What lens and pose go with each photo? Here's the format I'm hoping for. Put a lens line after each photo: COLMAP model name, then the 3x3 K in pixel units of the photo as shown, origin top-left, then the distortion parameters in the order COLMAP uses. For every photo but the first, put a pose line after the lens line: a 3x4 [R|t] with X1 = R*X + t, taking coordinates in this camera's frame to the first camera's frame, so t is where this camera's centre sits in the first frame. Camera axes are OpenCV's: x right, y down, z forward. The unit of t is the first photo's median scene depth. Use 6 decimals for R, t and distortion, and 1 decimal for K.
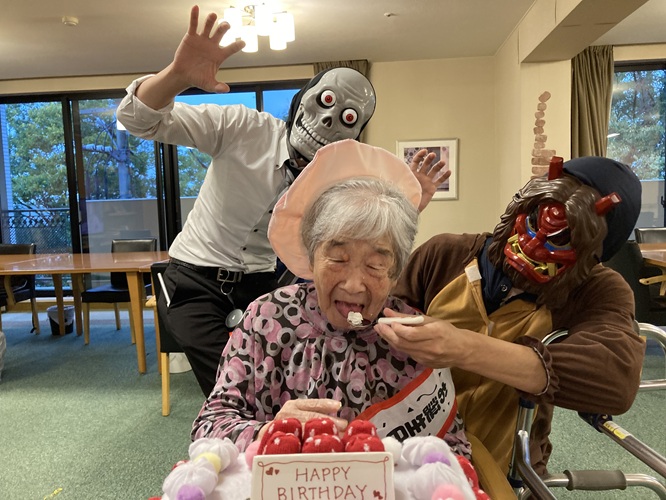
lens RADIAL K [[540.1, 0, 344.7], [0, 540.1, 252.2], [0, 0, 1]] dist [0.013427, -0.007405]
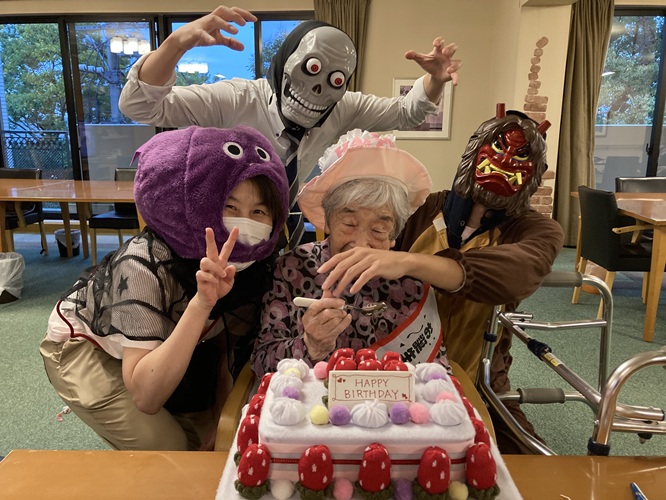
lens RADIAL K [[544.6, 0, 333.0], [0, 544.6, 250.0], [0, 0, 1]] dist [0.002872, 0.005905]
pose [[0.999261, 0.036633, 0.011608, -0.029142], [-0.037842, 0.990618, 0.131313, -0.031403], [-0.006689, -0.131655, 0.991273, -0.090522]]
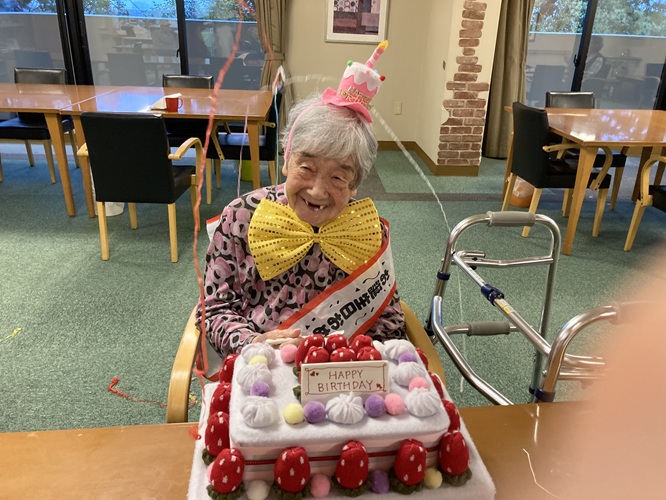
lens RADIAL K [[542.3, 0, 339.8], [0, 542.3, 246.6], [0, 0, 1]] dist [0.013546, 0.001727]
pose [[0.987117, 0.012112, 0.159539, -0.048046], [-0.059698, 0.953004, 0.297019, -0.064392], [-0.148444, -0.302716, 0.941450, -0.059424]]
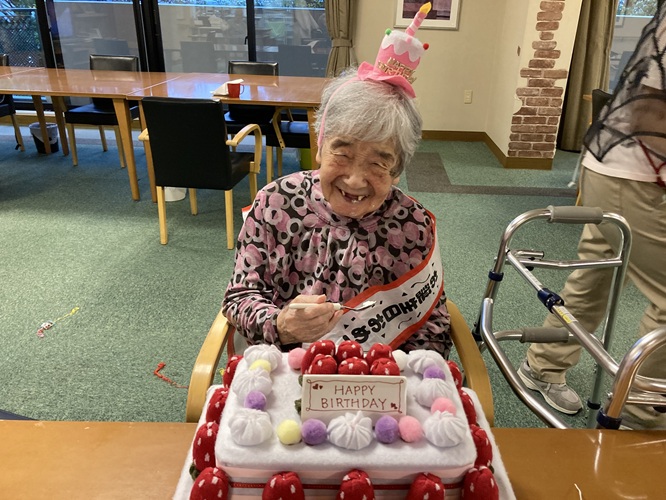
lens RADIAL K [[540.1, 0, 344.7], [0, 540.1, 252.2], [0, 0, 1]] dist [0.013427, -0.007405]
pose [[0.997868, 0.046754, 0.045544, -0.021610], [-0.059146, 0.942820, 0.328011, -0.054556], [-0.027604, -0.330006, 0.943575, -0.025407]]
